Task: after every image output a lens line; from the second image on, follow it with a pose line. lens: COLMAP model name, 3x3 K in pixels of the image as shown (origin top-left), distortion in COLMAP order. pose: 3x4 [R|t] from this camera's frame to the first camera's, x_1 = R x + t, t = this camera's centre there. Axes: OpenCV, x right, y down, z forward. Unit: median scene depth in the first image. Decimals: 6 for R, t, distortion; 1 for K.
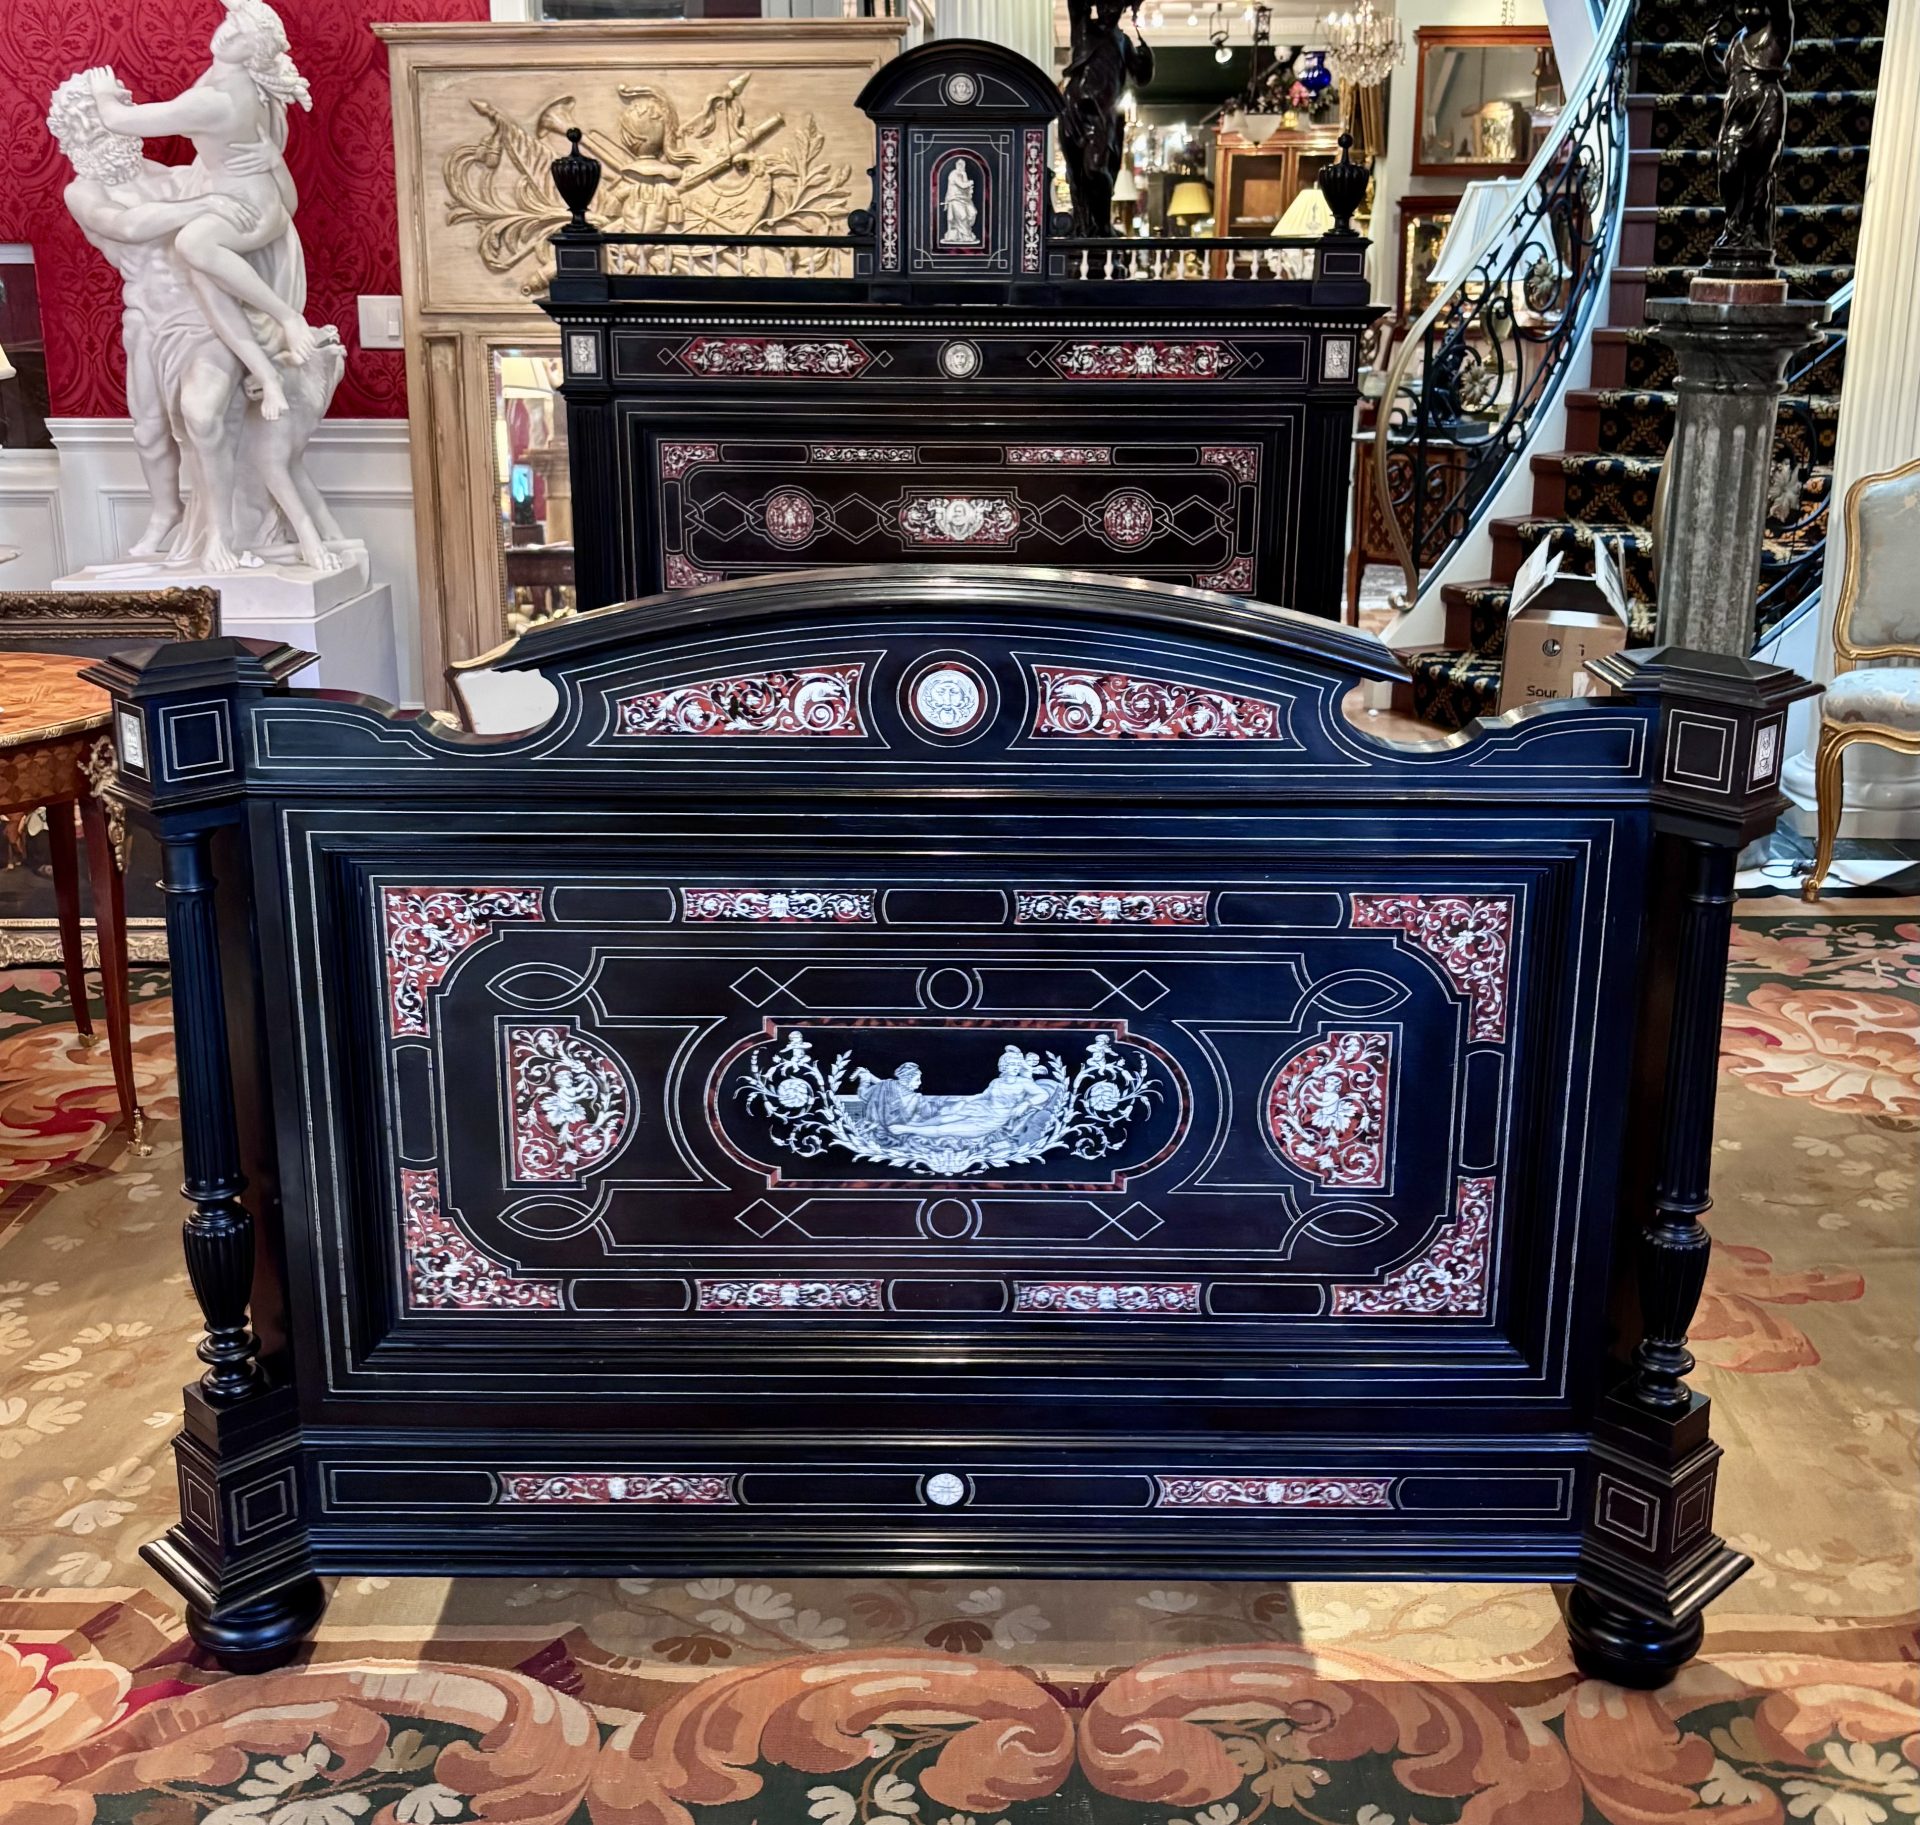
lens RADIAL K [[2189.4, 0, 947.2], [0, 2189.4, 839.1], [0, 0, 1]] dist [0.107904, 0.000000]
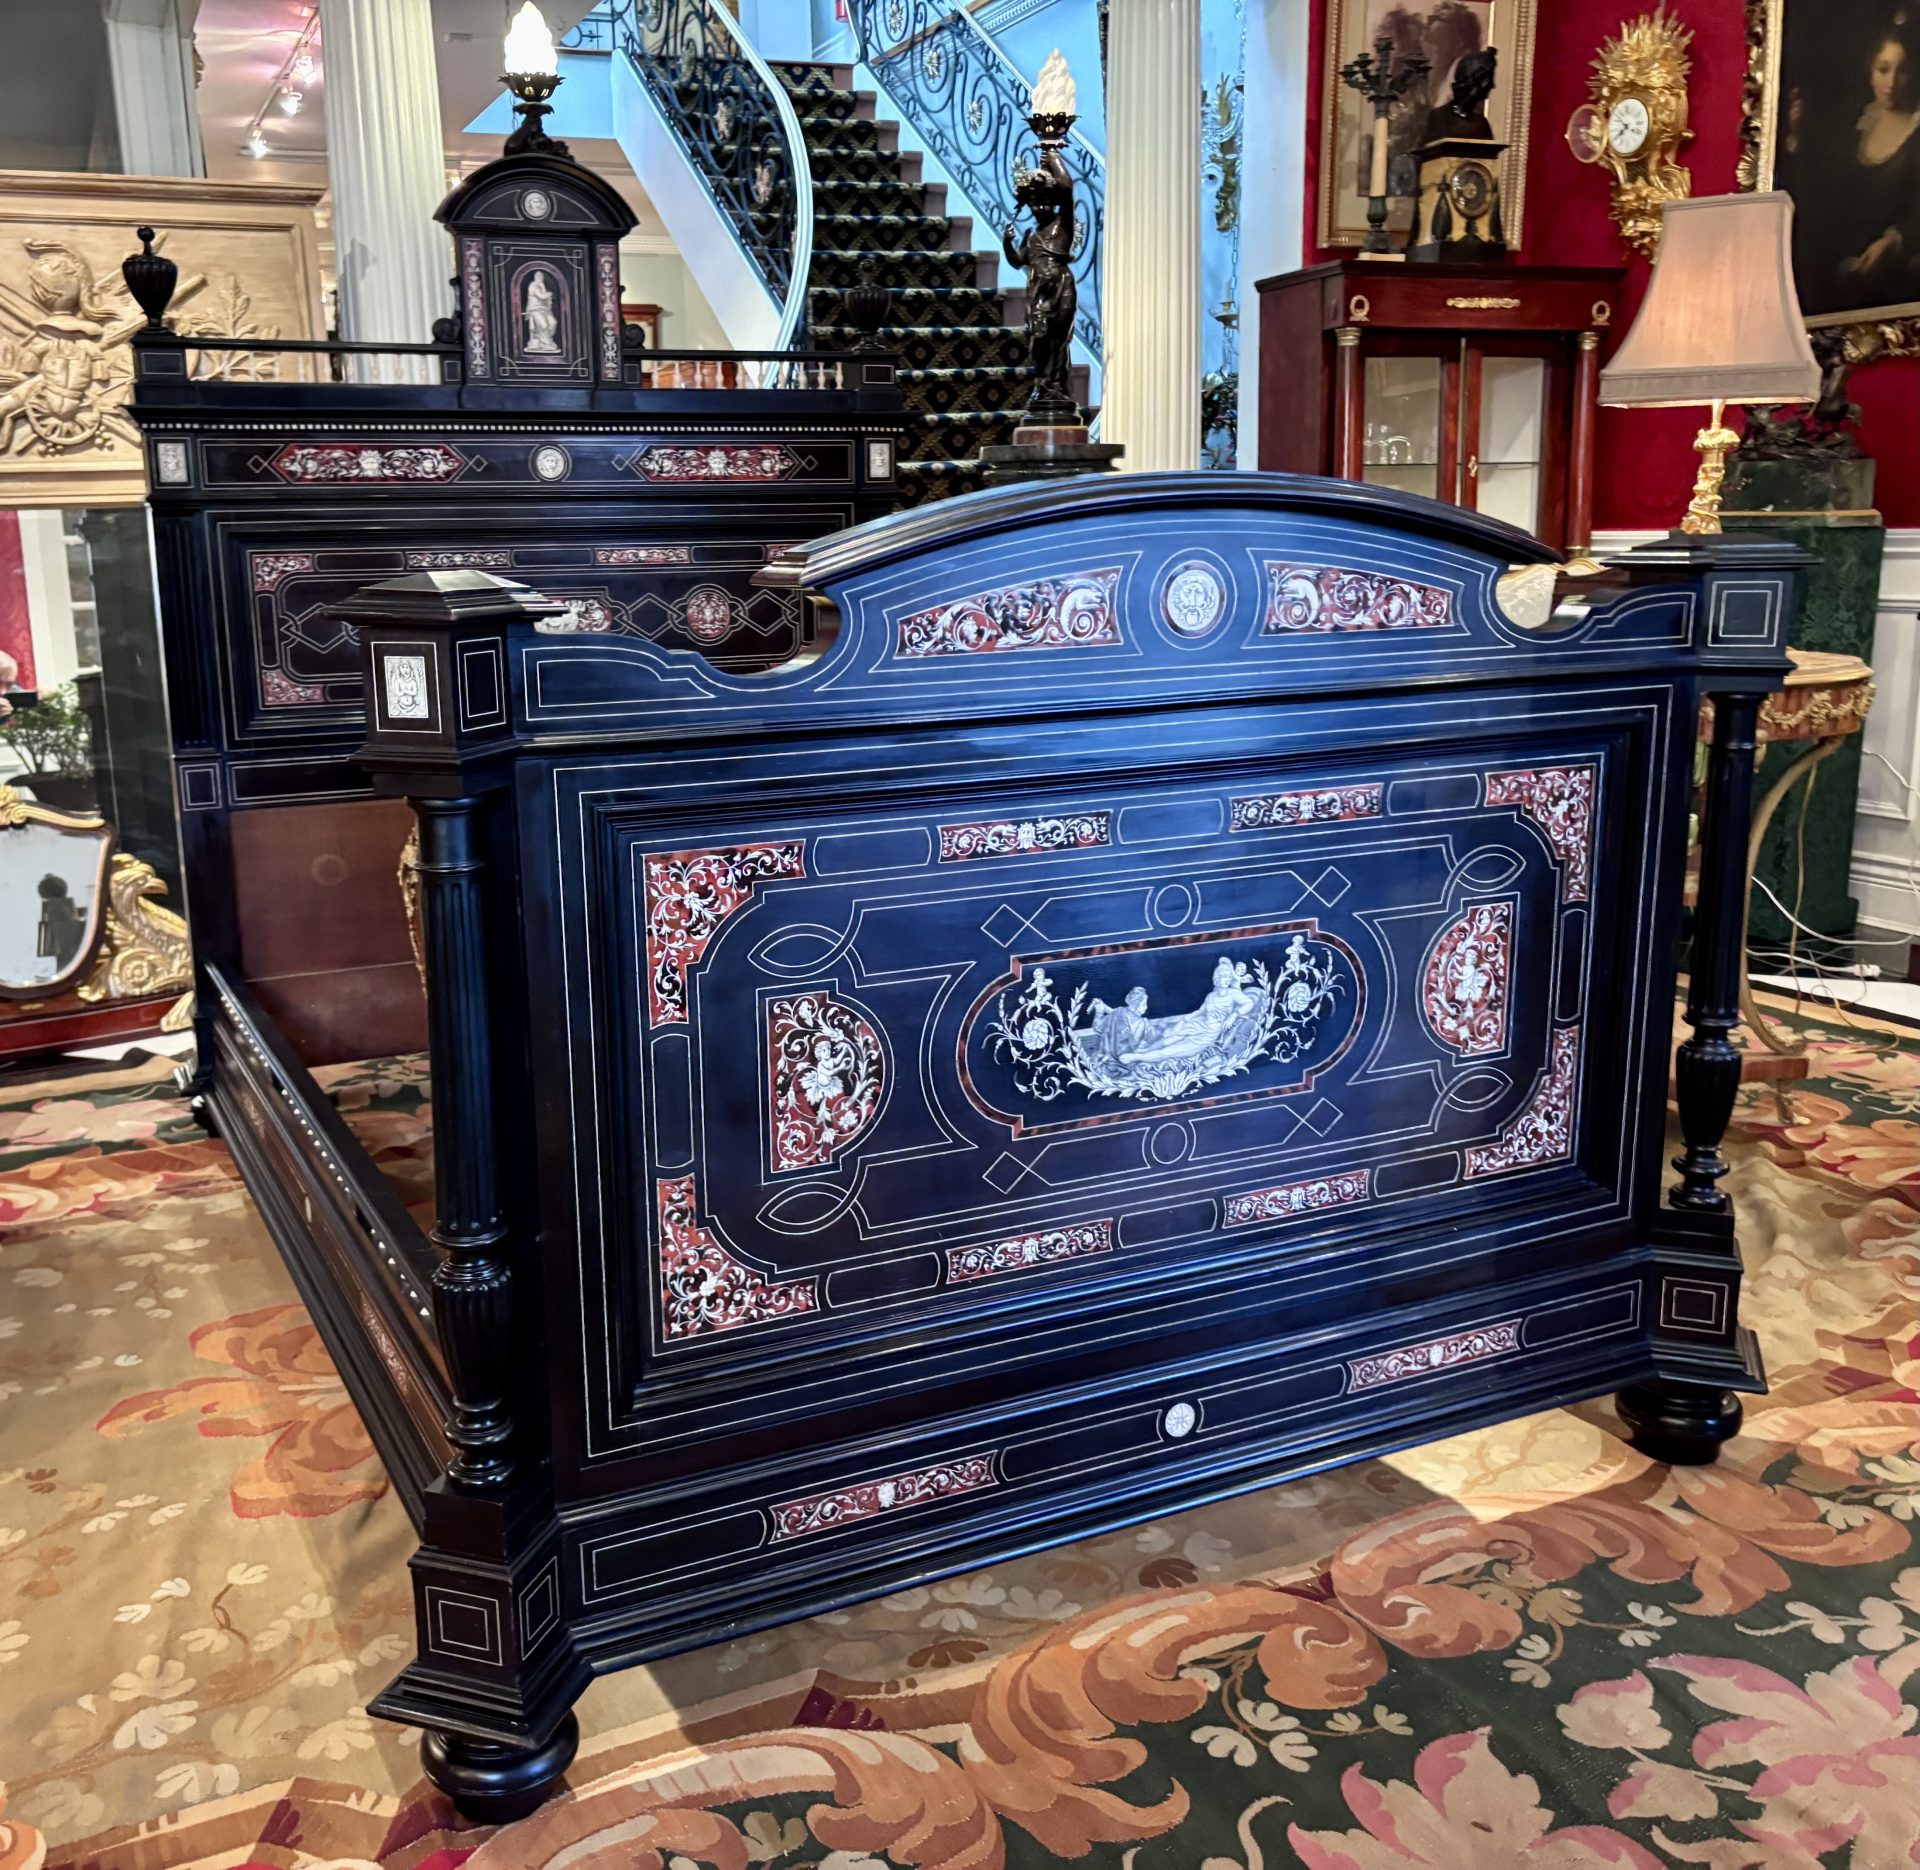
lens RADIAL K [[1903.4, 0, 820.7], [0, 1903.4, 928.3], [0, 0, 1]] dist [0.031193, 0.000000]
pose [[0.904353, -0.110979, 0.412104, -0.489502], [0.137048, 0.989976, -0.034149, 0.083848], [-0.404183, 0.087361, 0.910497, 0.267509]]
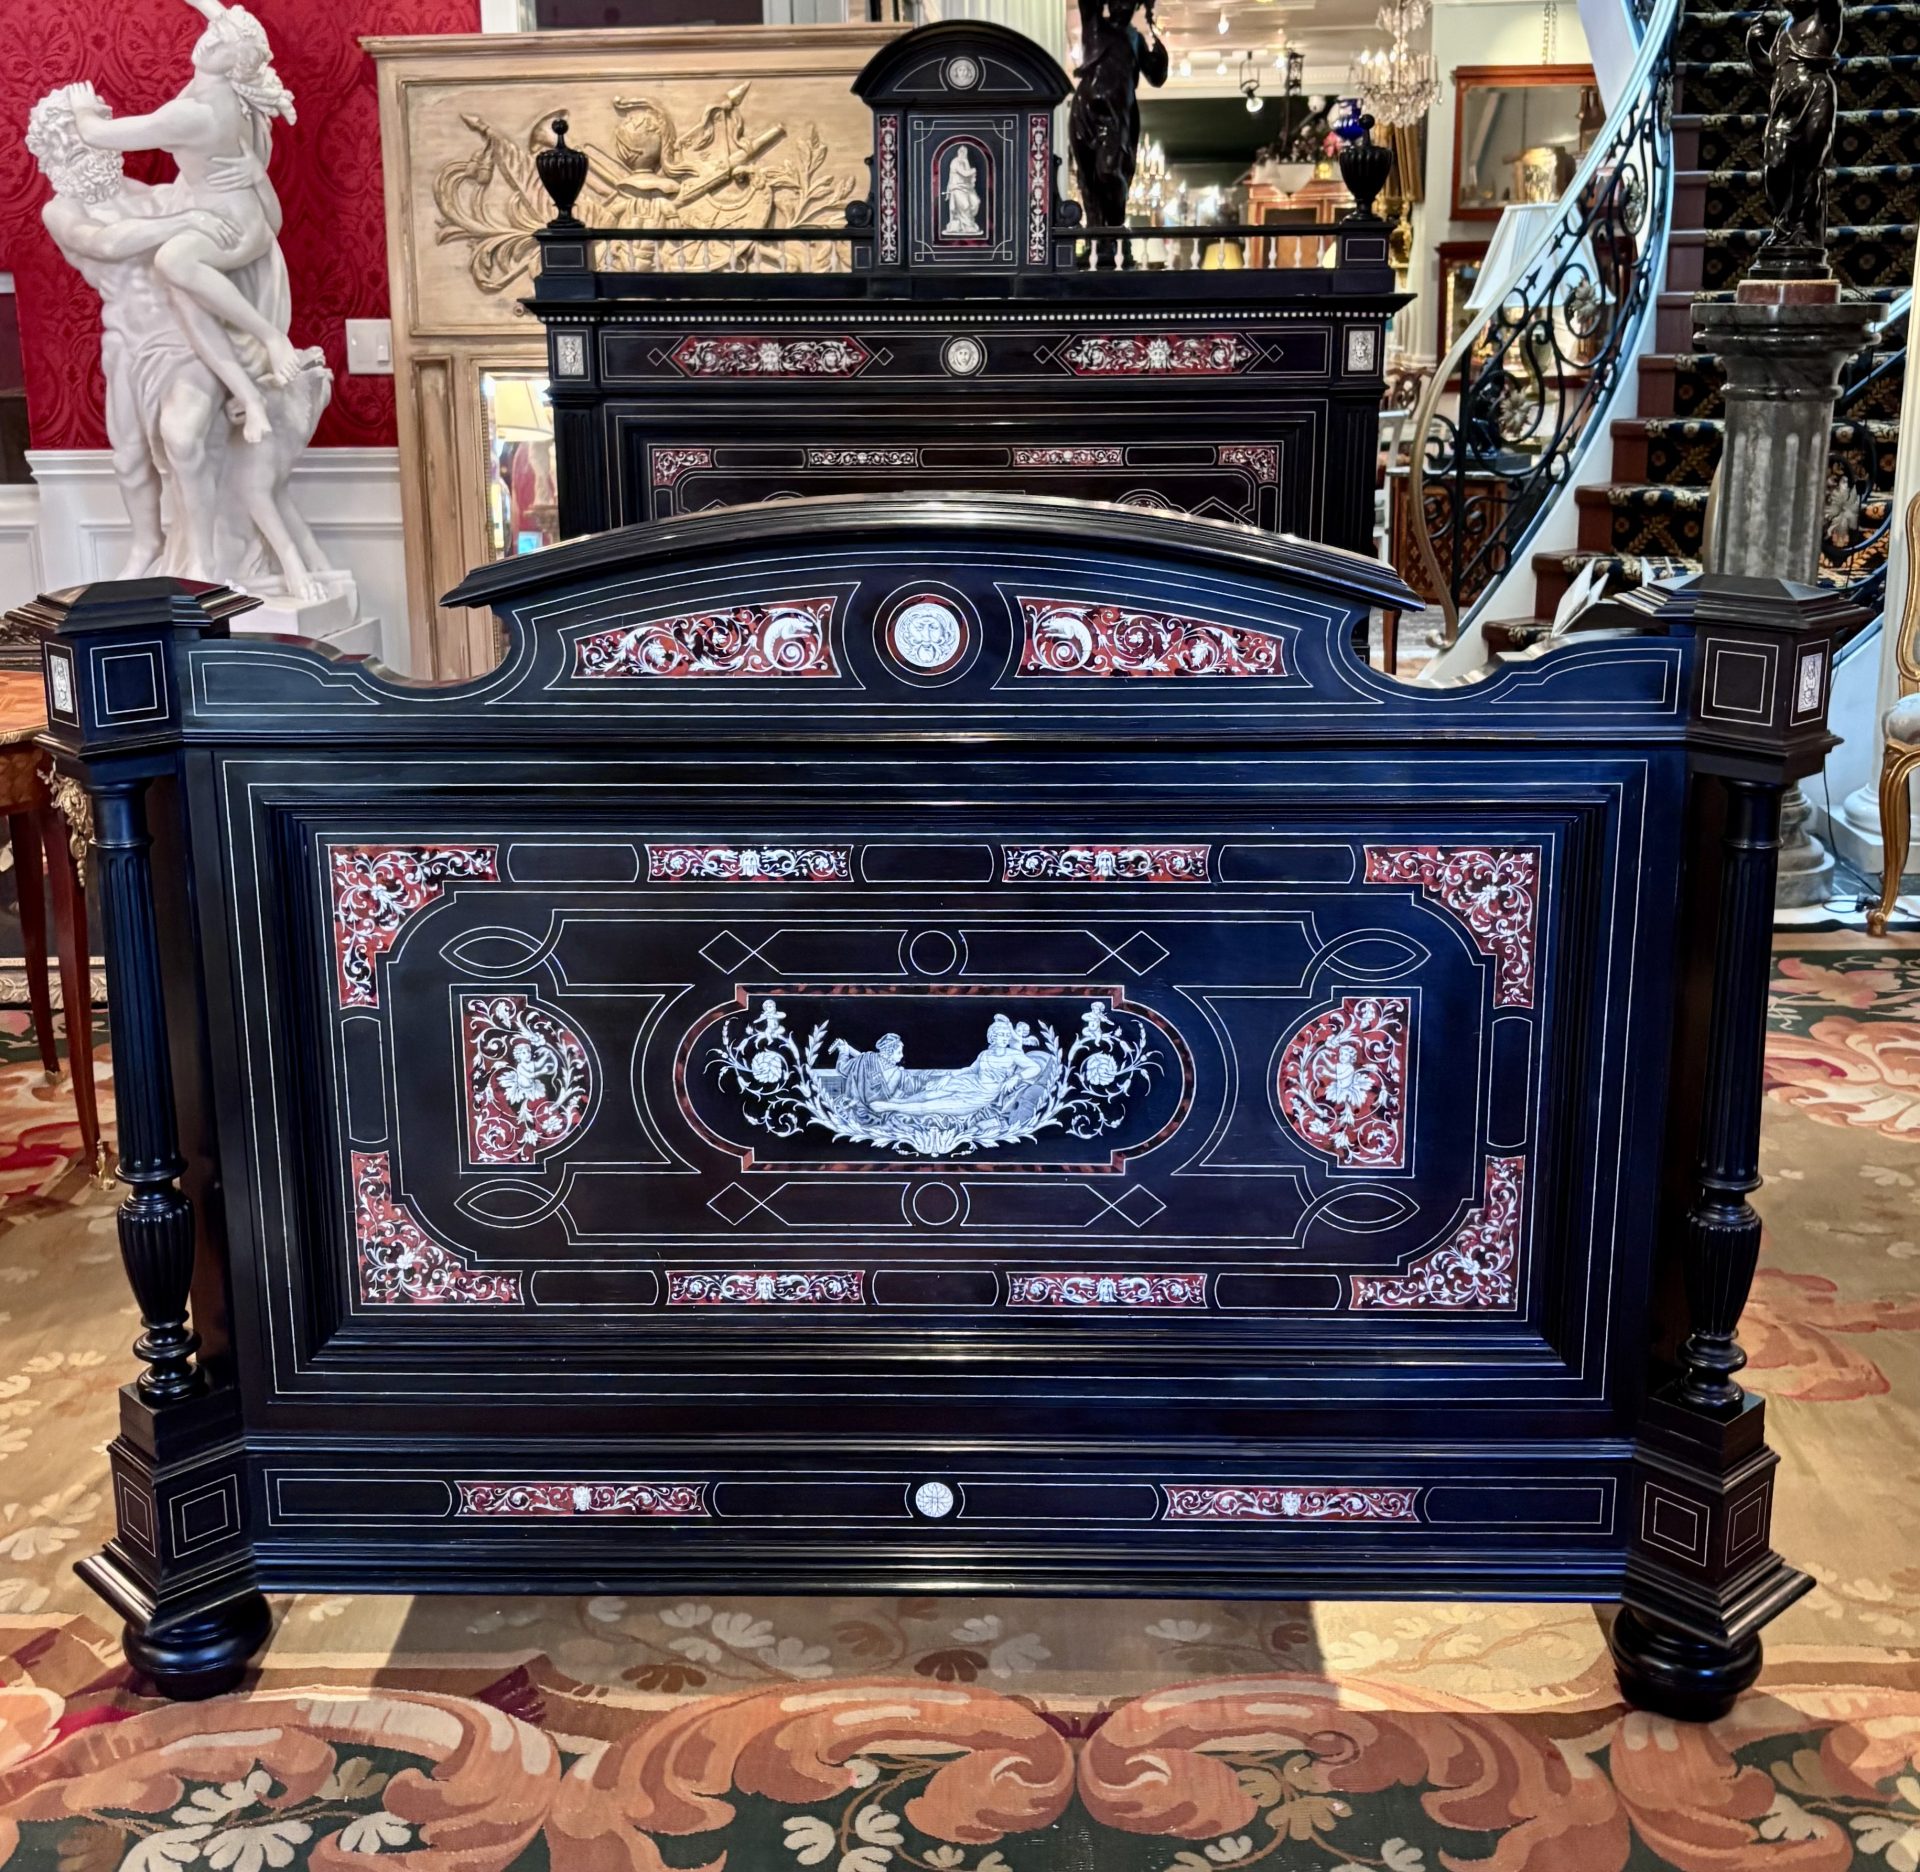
lens RADIAL K [[2275.9, 0, 926.4], [0, 2275.9, 861.6], [0, 0, 1]] dist [0.106368, 0.000000]
pose [[0.999720, -0.005858, -0.022930, 0.019967], [0.005101, 0.999445, -0.032925, 0.059758], [0.023110, 0.032798, 0.999195, 0.029727]]
